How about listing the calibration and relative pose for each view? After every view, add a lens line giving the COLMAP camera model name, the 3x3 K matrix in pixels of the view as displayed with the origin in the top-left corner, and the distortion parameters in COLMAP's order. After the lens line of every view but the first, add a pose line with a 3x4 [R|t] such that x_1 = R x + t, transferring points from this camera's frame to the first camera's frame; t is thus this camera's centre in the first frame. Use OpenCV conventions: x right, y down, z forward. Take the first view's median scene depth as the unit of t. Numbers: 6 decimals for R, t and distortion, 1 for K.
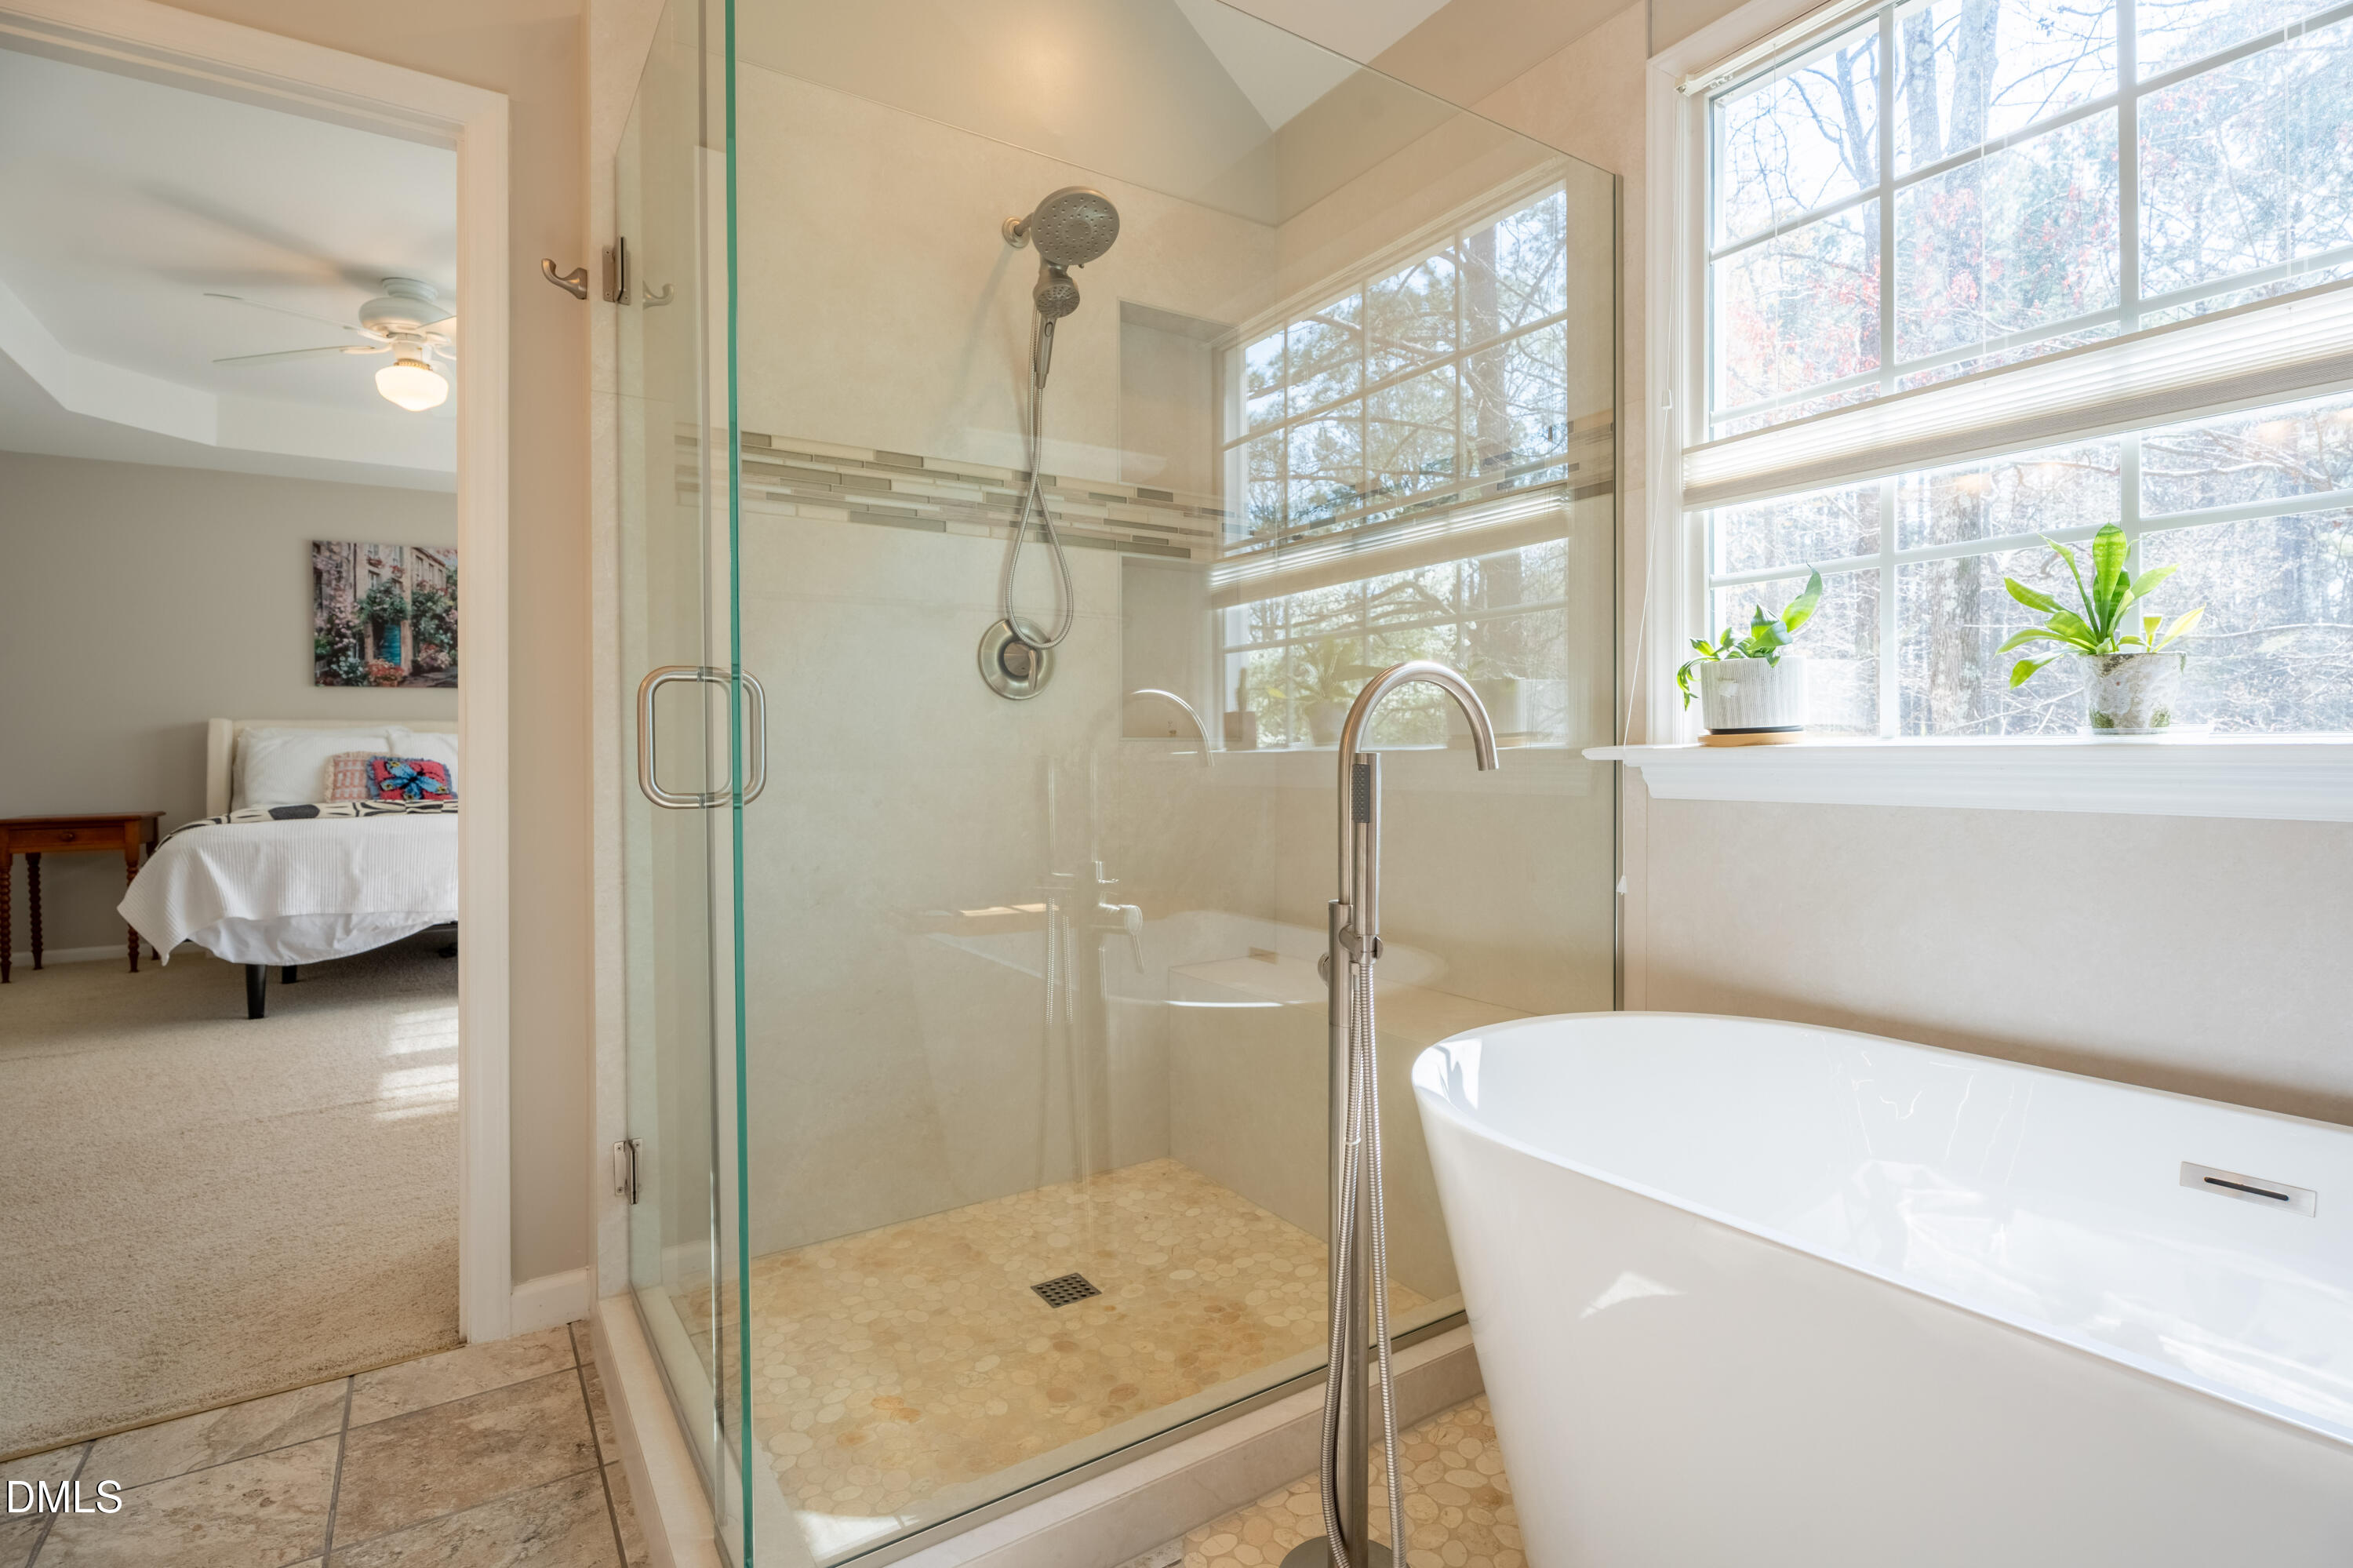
lens RADIAL K [[1133.8, 0, 1192.2], [0, 1133.8, 759.4], [0, 0, 1]] dist [0.003711, -0.004620]
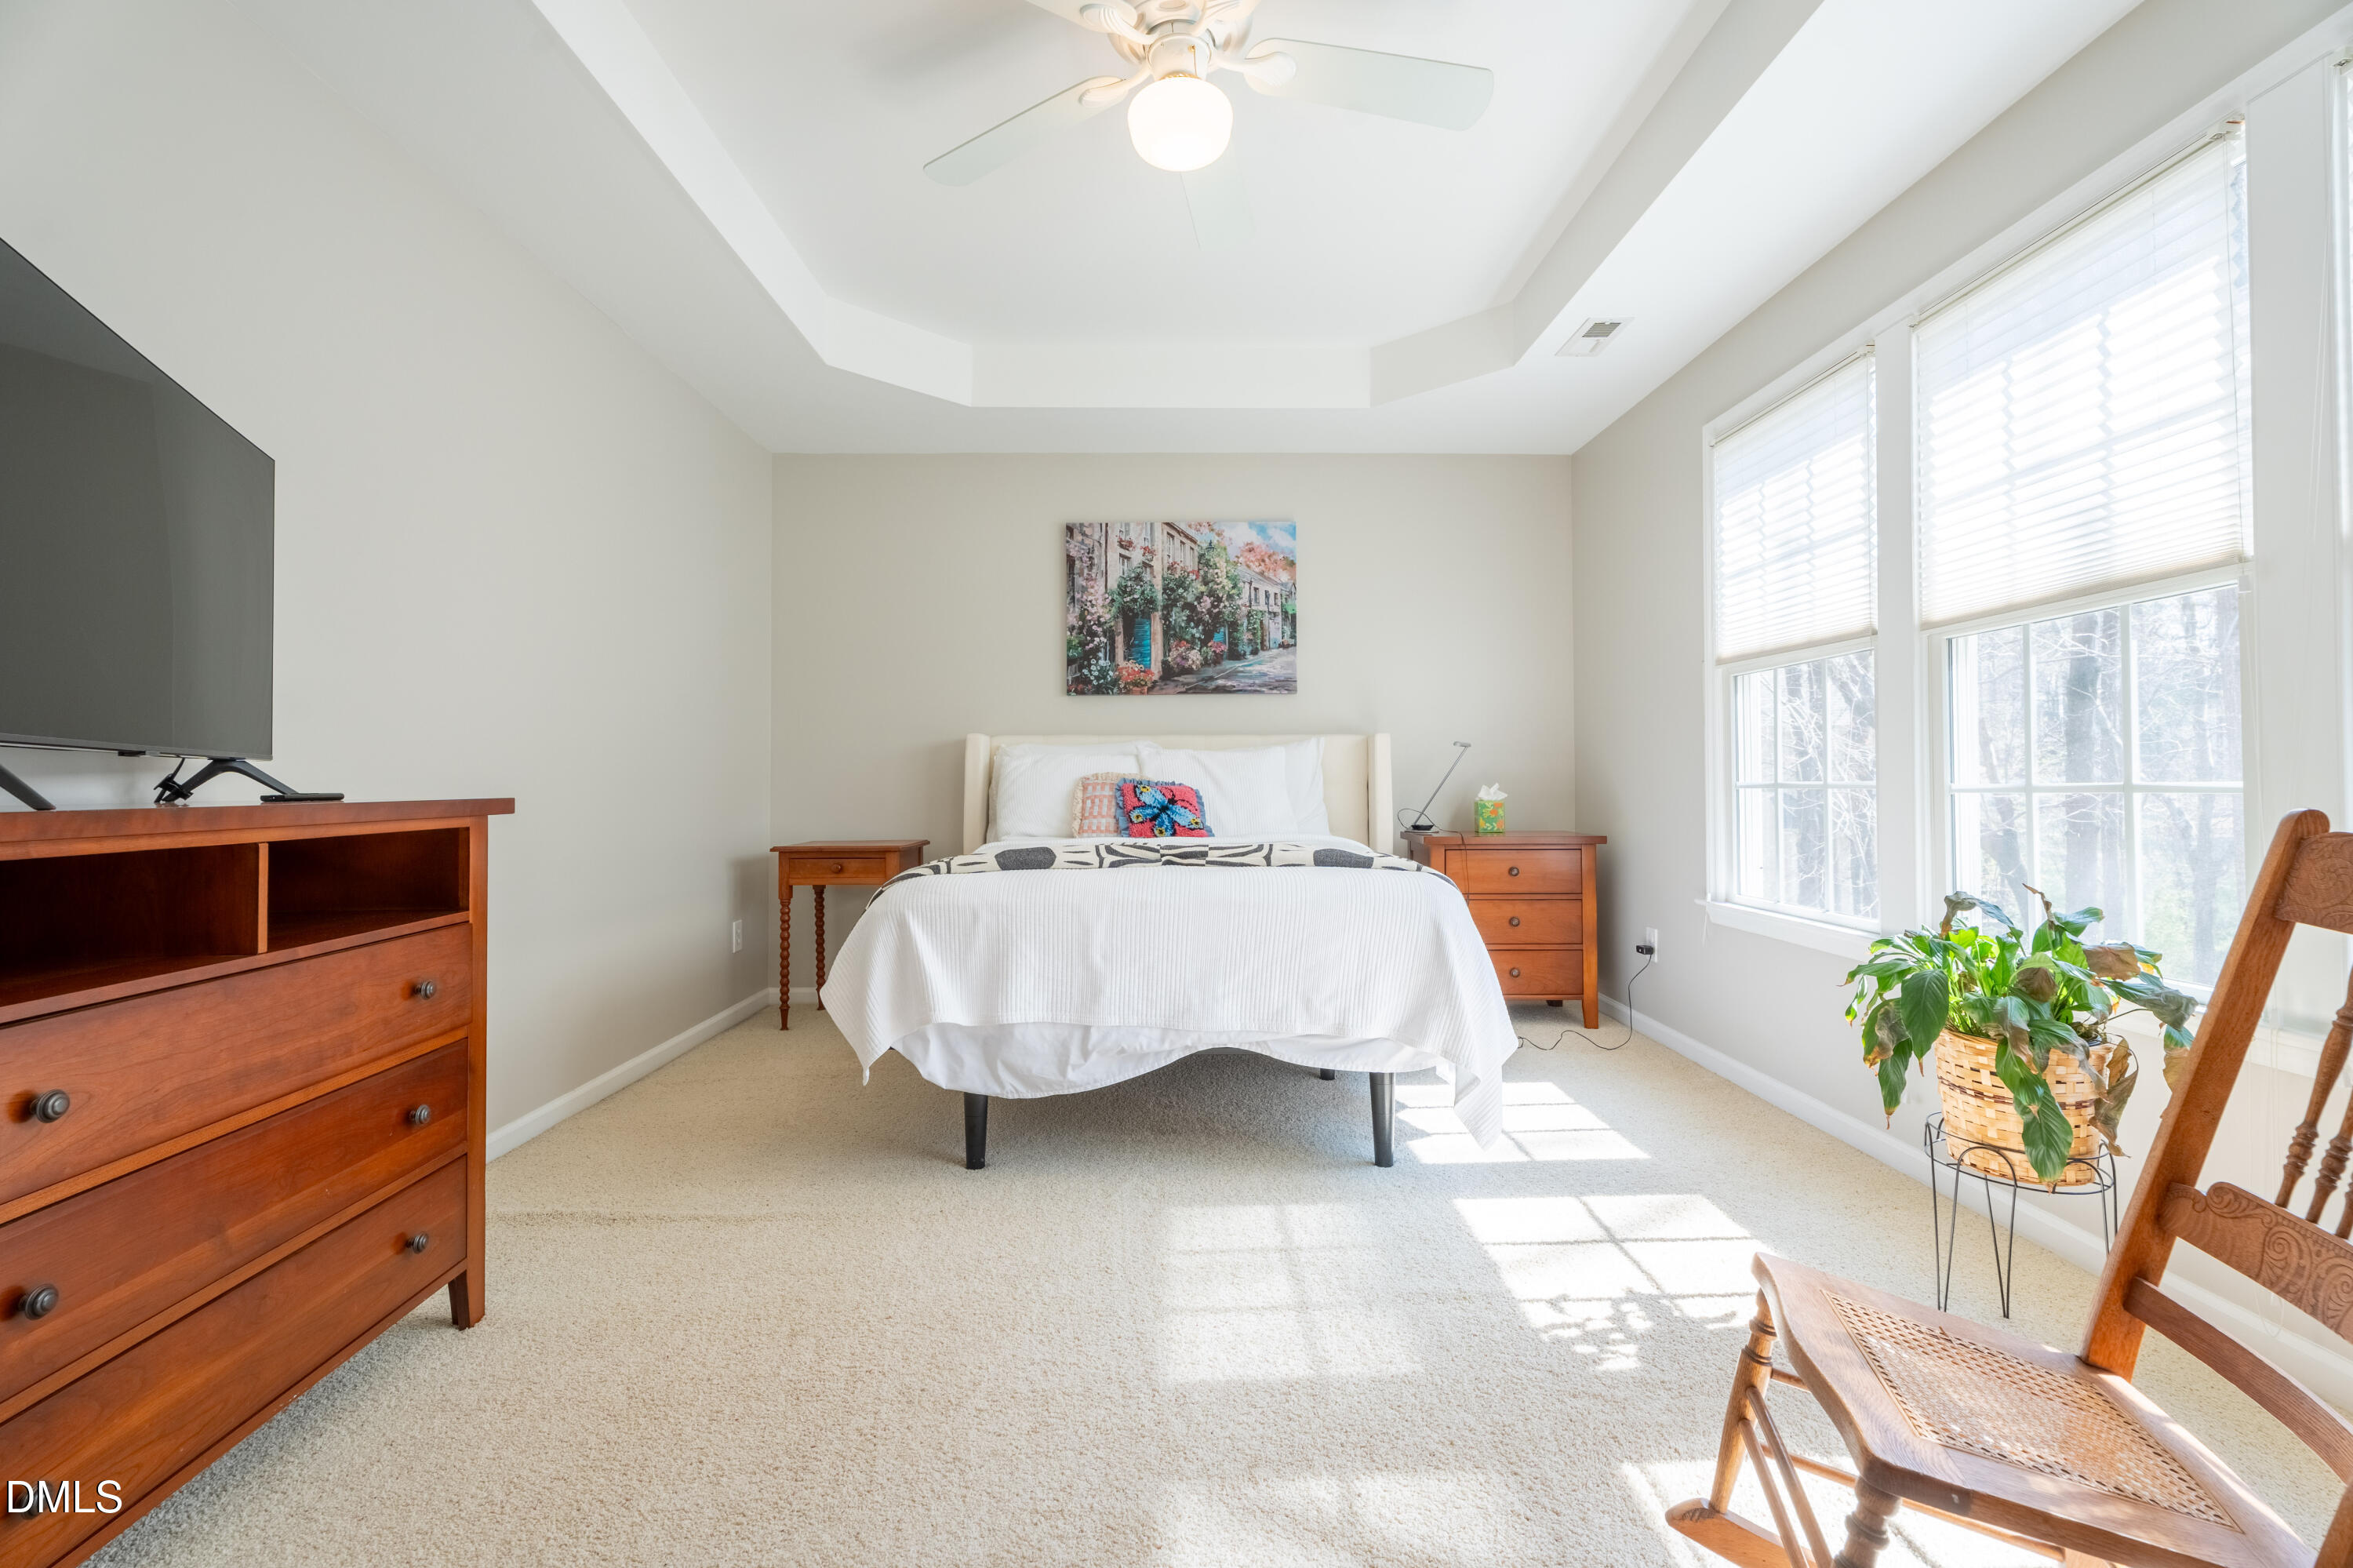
lens RADIAL K [[1059.3, 0, 1178.6], [0, 1059.3, 777.5], [0, 0, 1]] dist [0.003223, -0.002002]
pose [[0.839388, 0.002378, -0.543527, -0.286834], [-0.007323, 0.999949, -0.006934, 0.001362], [0.543483, 0.009801, 0.839363, 0.400465]]
